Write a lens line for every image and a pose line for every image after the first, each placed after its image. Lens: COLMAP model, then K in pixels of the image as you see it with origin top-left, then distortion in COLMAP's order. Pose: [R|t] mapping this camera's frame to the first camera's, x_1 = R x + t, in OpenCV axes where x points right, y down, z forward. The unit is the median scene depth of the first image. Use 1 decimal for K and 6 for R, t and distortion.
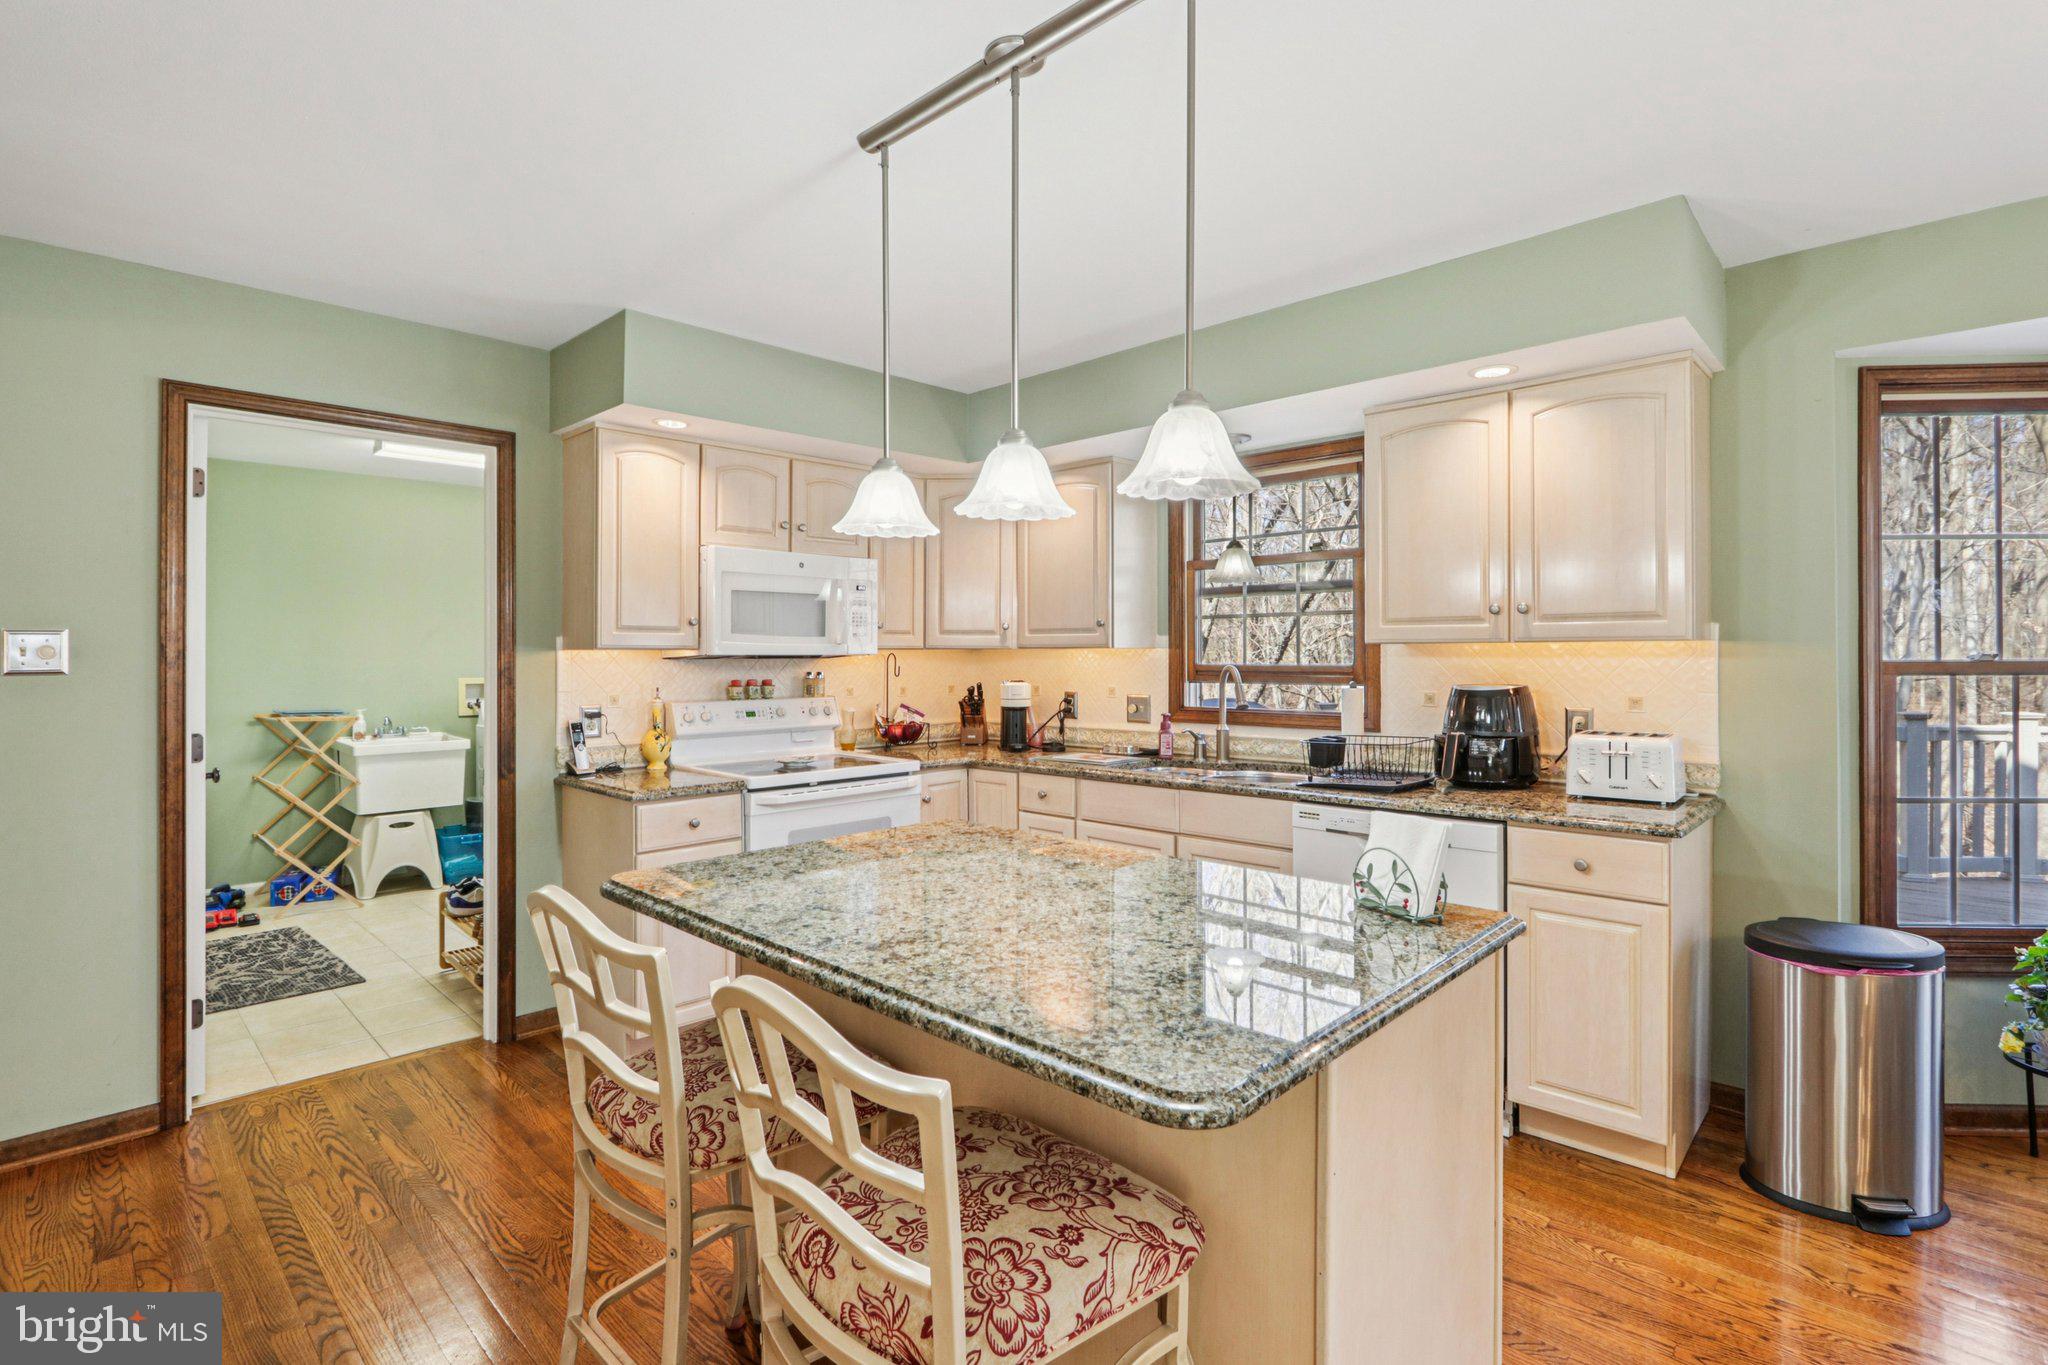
lens RADIAL K [[963.0, 0, 1019.5], [0, 963.0, 648.7], [0, 0, 1]] dist [-0.020201, 0.005029]
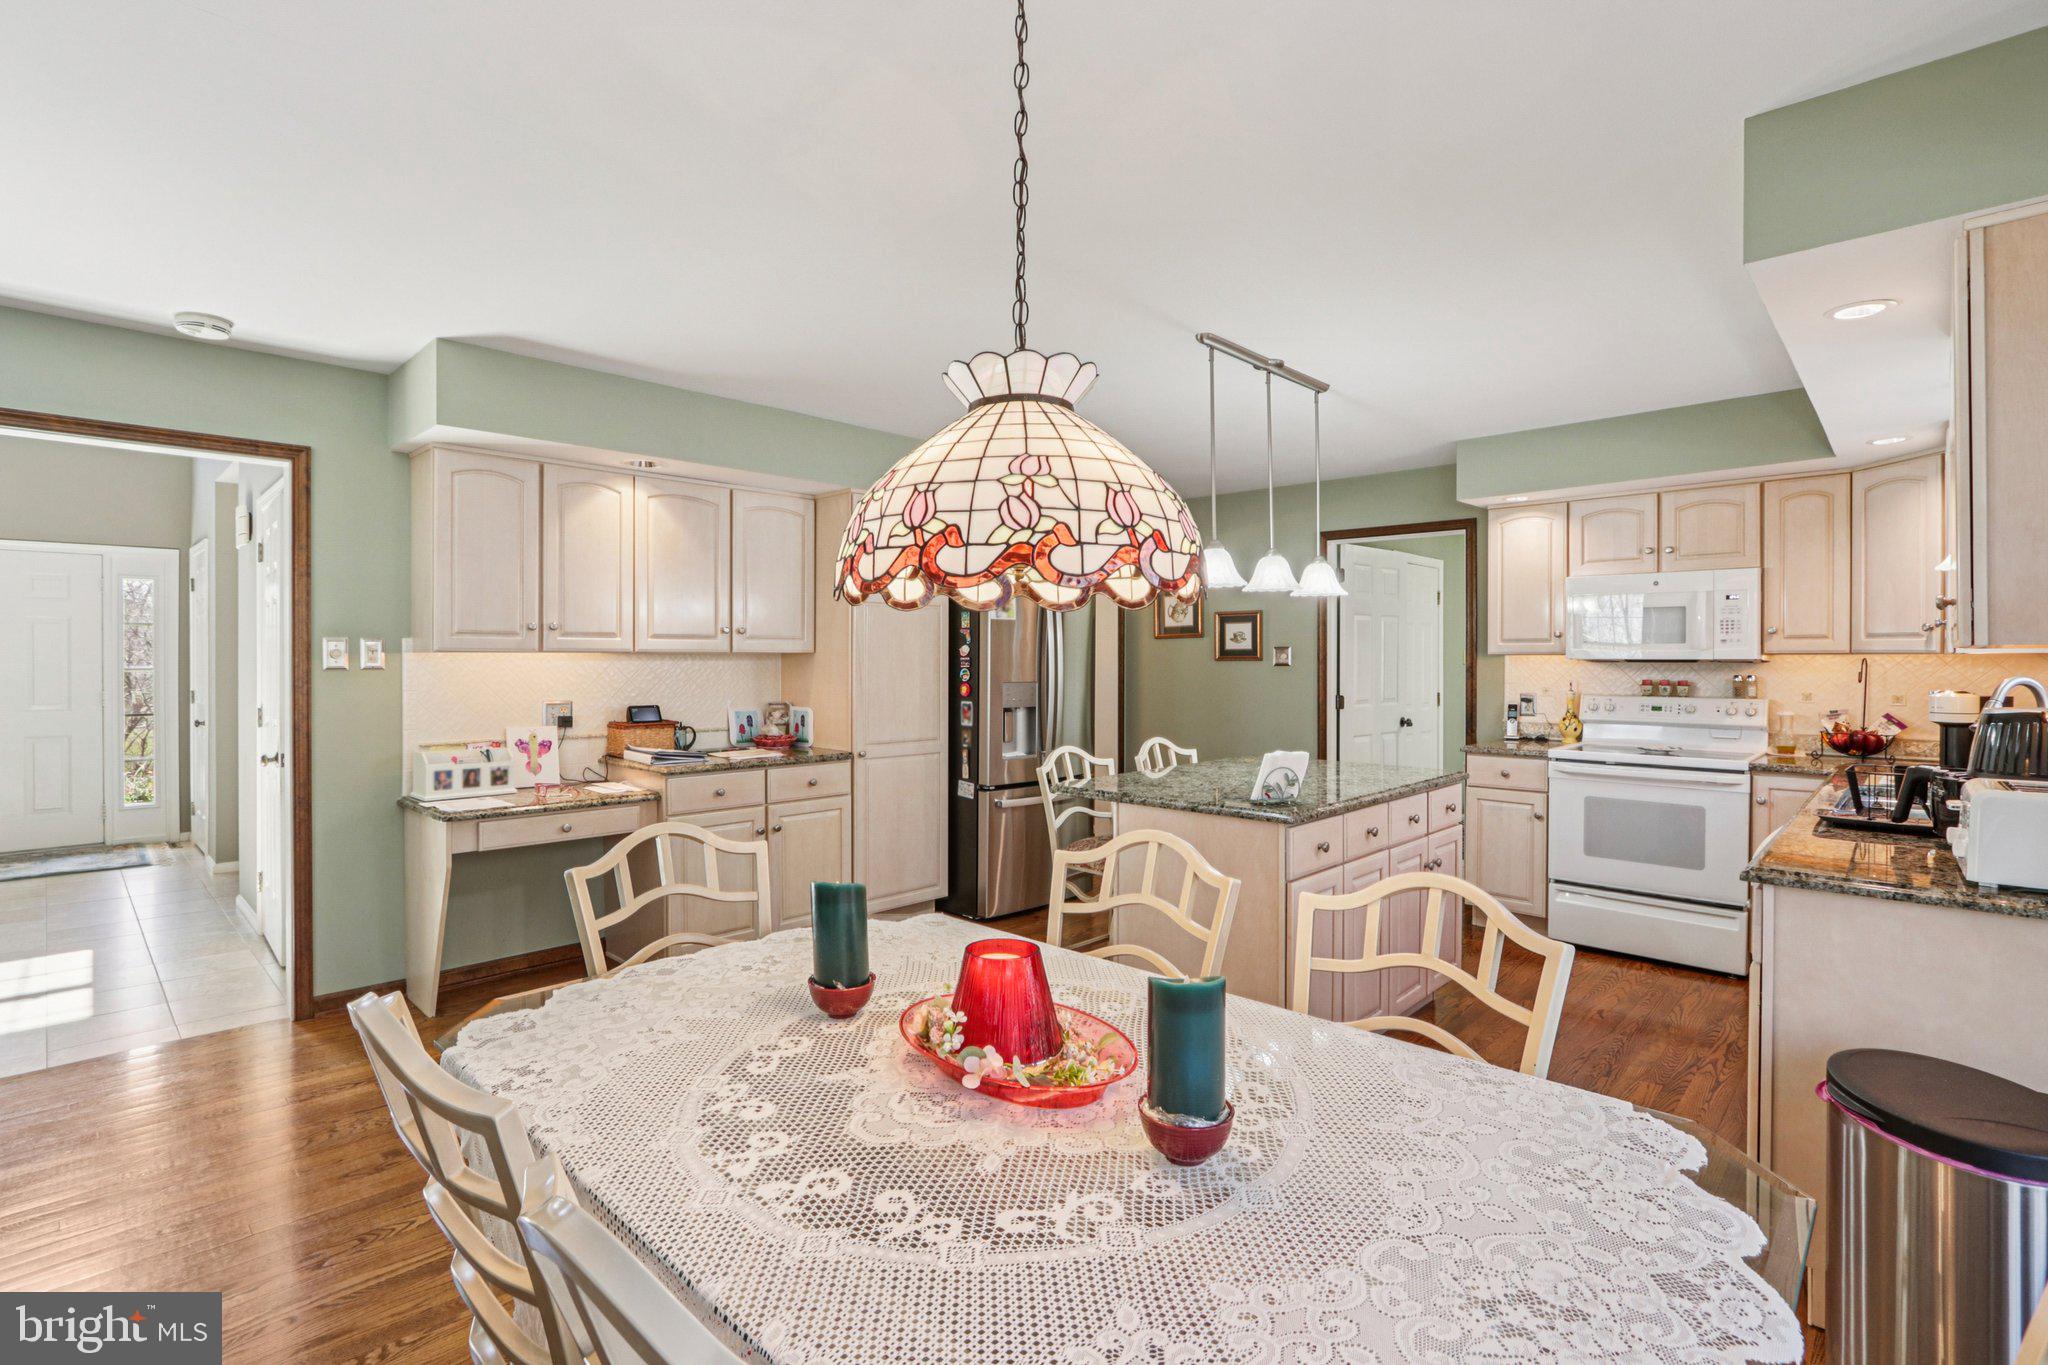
lens RADIAL K [[963.0, 0, 1012.5], [0, 963.0, 661.6], [0, 0, 1]] dist [-0.020201, 0.005029]
pose [[-0.011297, 0.007378, -0.999909, 1.061575], [0.006524, 0.999952, 0.007304, -0.005028], [0.999915, -0.006441, -0.011345, 0.248598]]
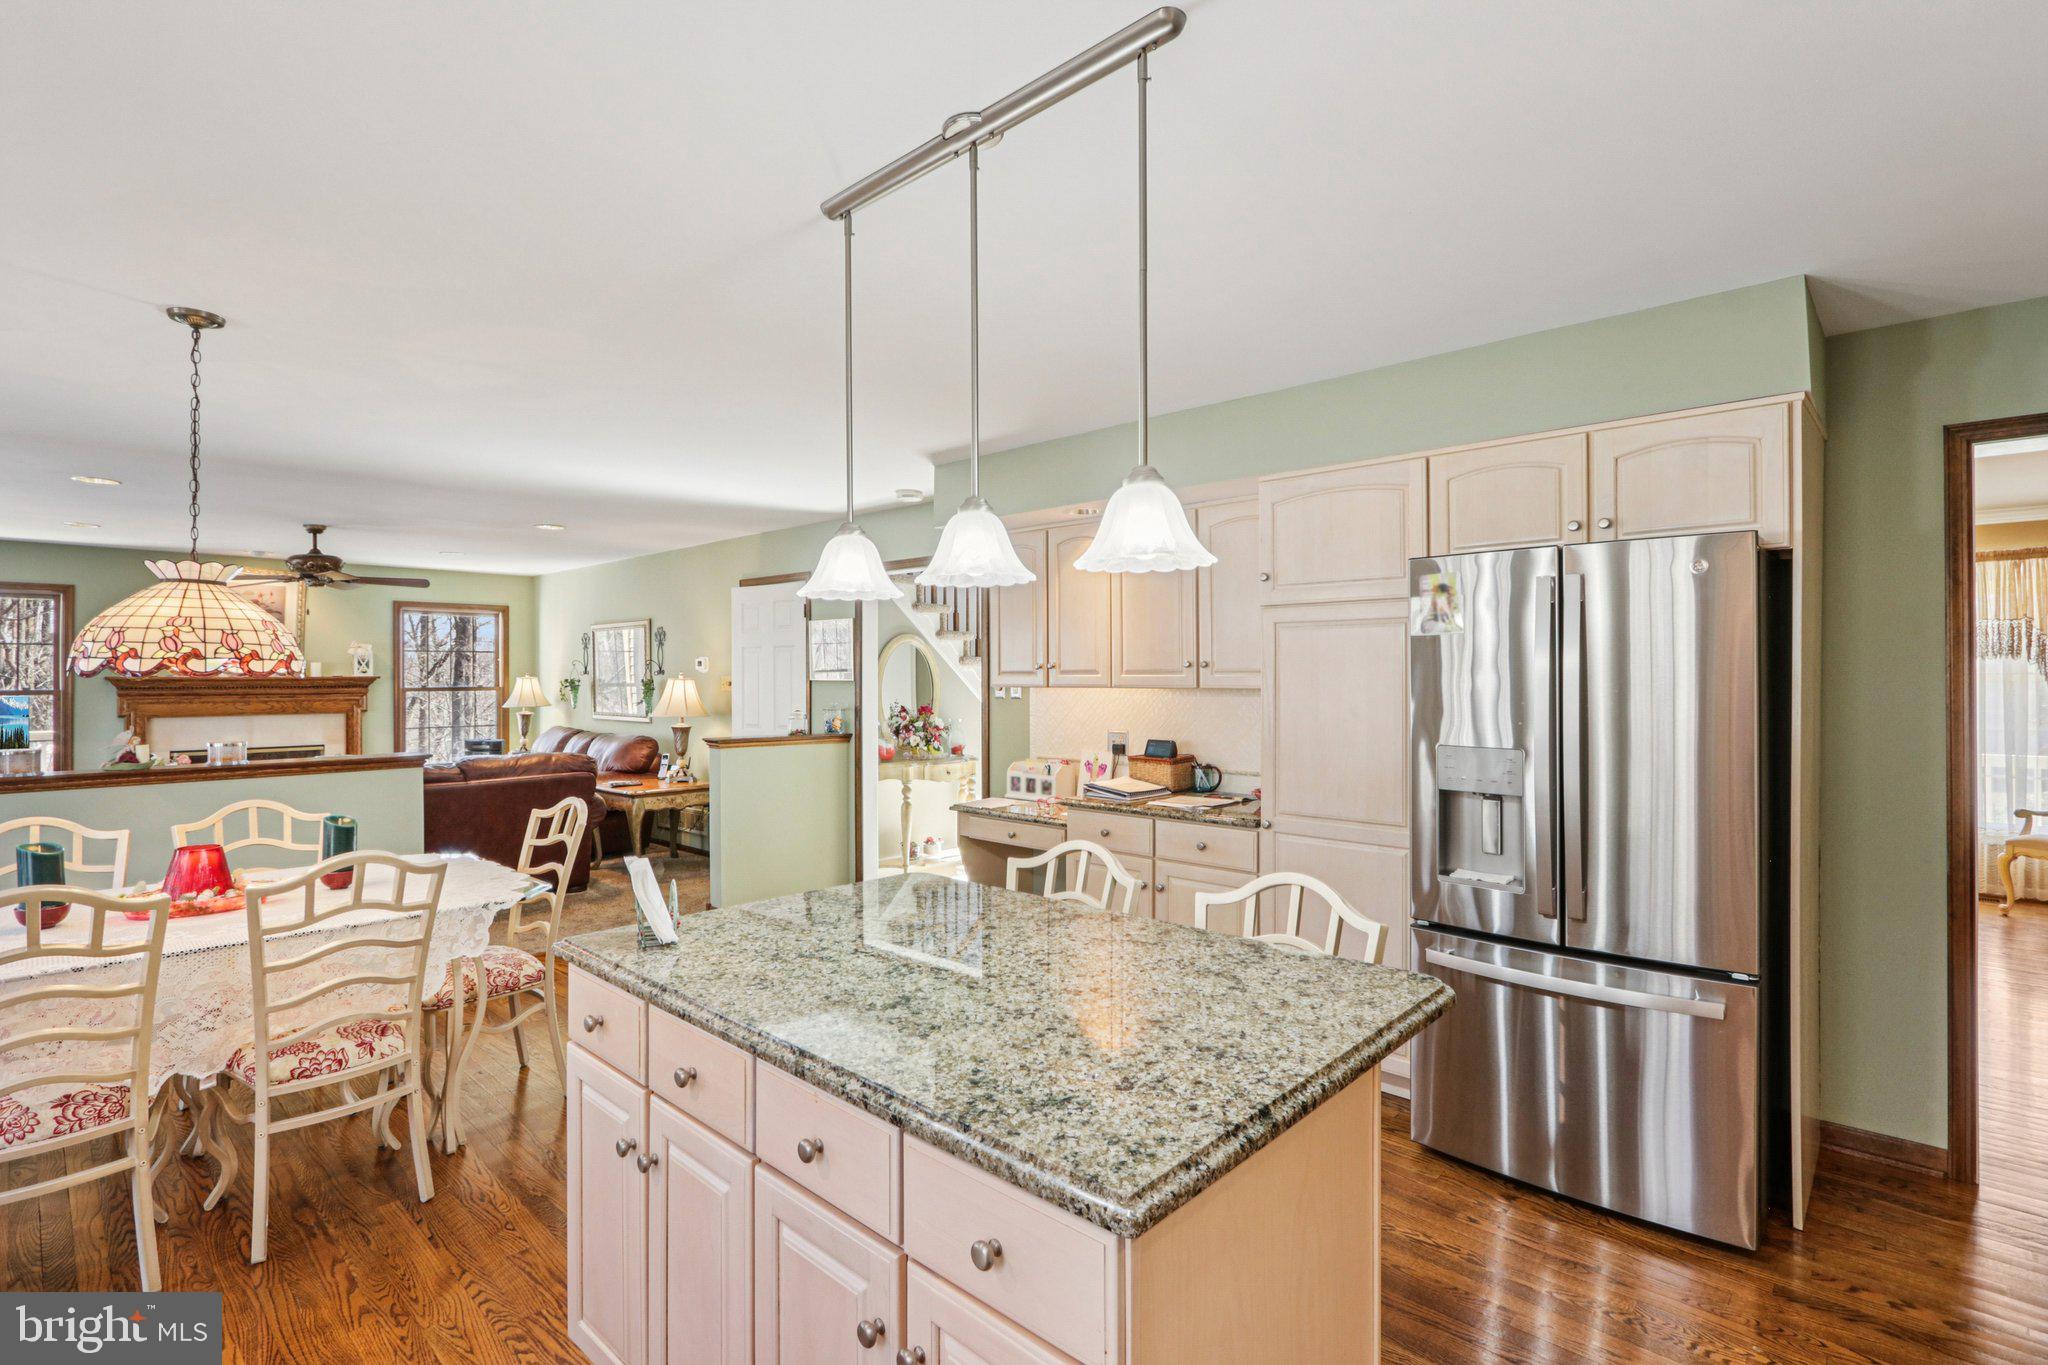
lens RADIAL K [[963.0, 0, 1016.0], [0, 963.0, 667.1], [0, 0, 1]] dist [-0.020201, 0.005029]
pose [[-0.999976, 0.003686, -0.005919, -0.019839], [0.003774, 0.999881, -0.014941, -0.019562], [0.005863, -0.014963, -0.999871, 1.043055]]
